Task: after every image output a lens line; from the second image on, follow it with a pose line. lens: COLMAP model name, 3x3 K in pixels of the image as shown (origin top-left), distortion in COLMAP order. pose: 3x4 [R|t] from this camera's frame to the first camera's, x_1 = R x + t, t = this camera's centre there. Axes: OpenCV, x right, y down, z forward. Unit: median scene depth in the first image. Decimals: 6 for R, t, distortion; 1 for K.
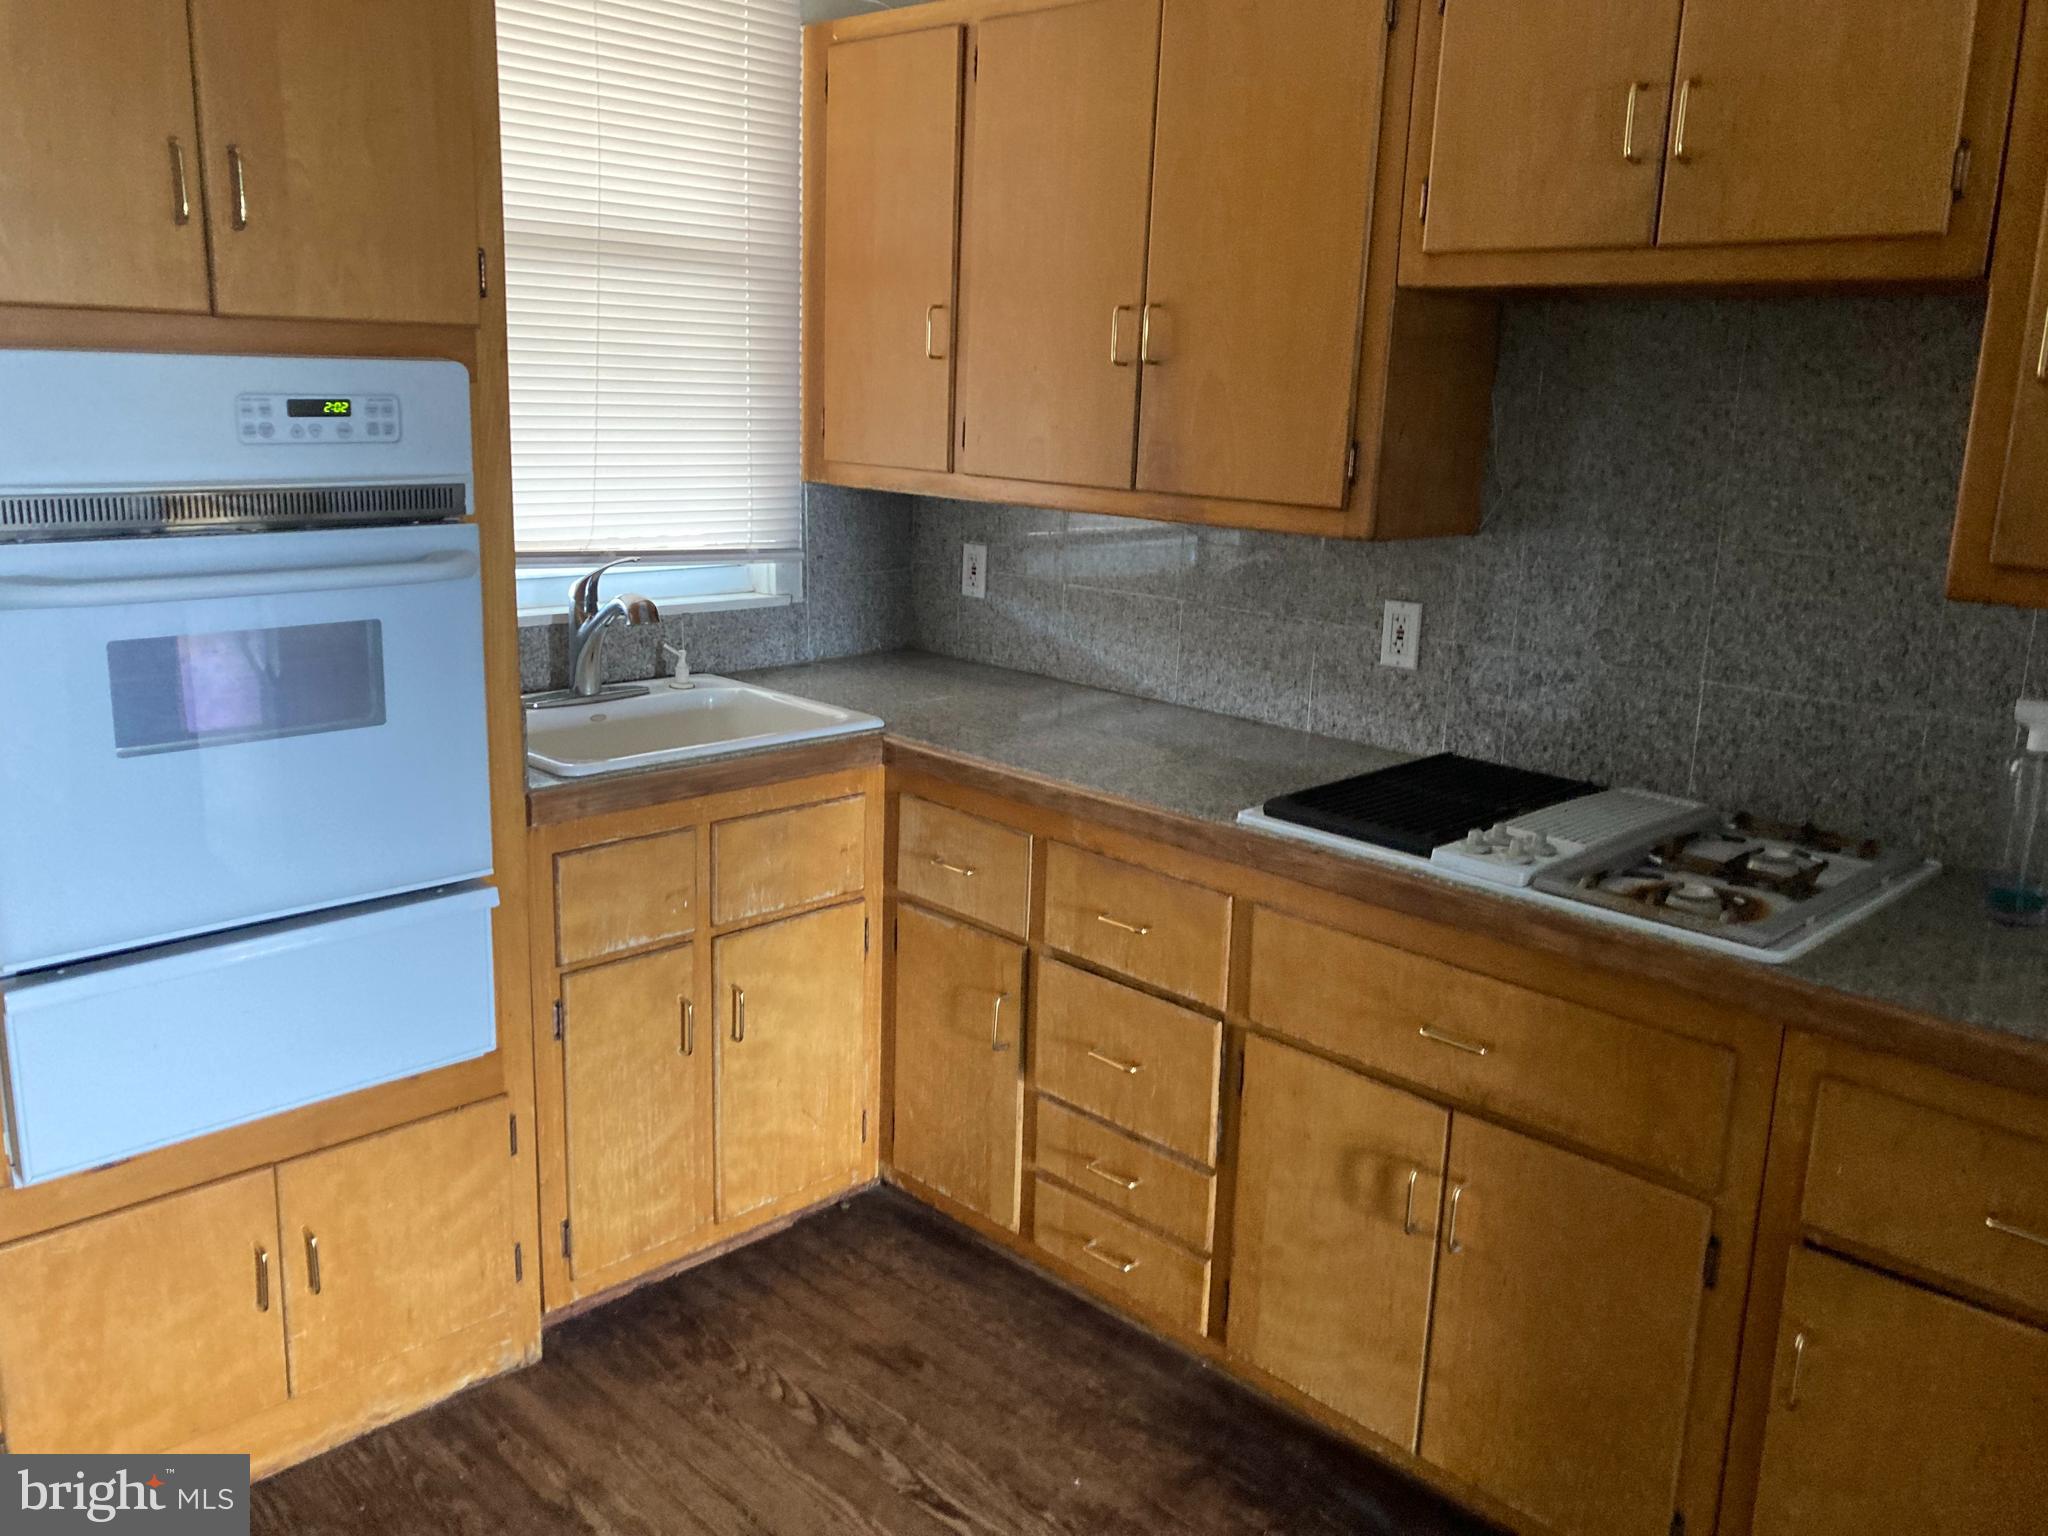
lens RADIAL K [[1690.6, 0, 1018.1], [0, 1690.6, 768.3], [0, 0, 1]] dist [0.012817, -0.007599]
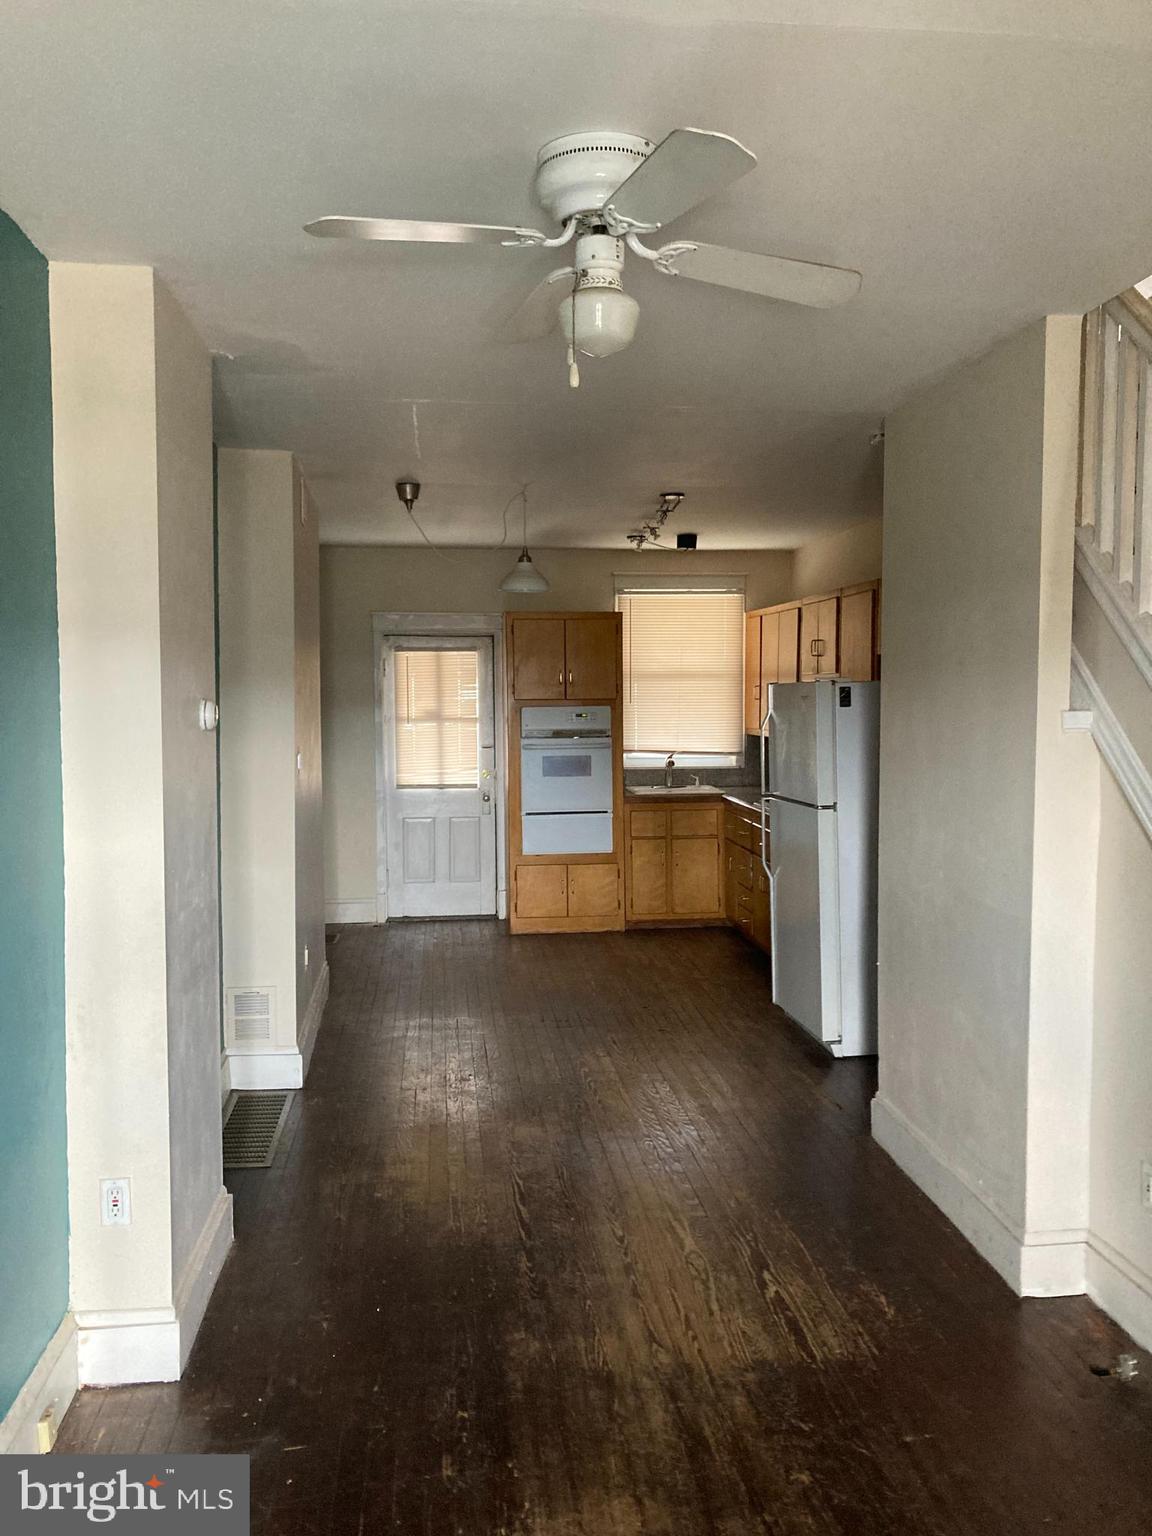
lens RADIAL K [[1267.9, 0, 577.5], [0, 1267.9, 767.7], [0, 0, 1]] dist [0.012817, -0.007599]
pose [[0.748531, 0.008952, -0.663039, 1.871915], [-0.124038, 0.984150, -0.126744, 0.384581], [0.651395, 0.177114, 0.737777, -1.622191]]
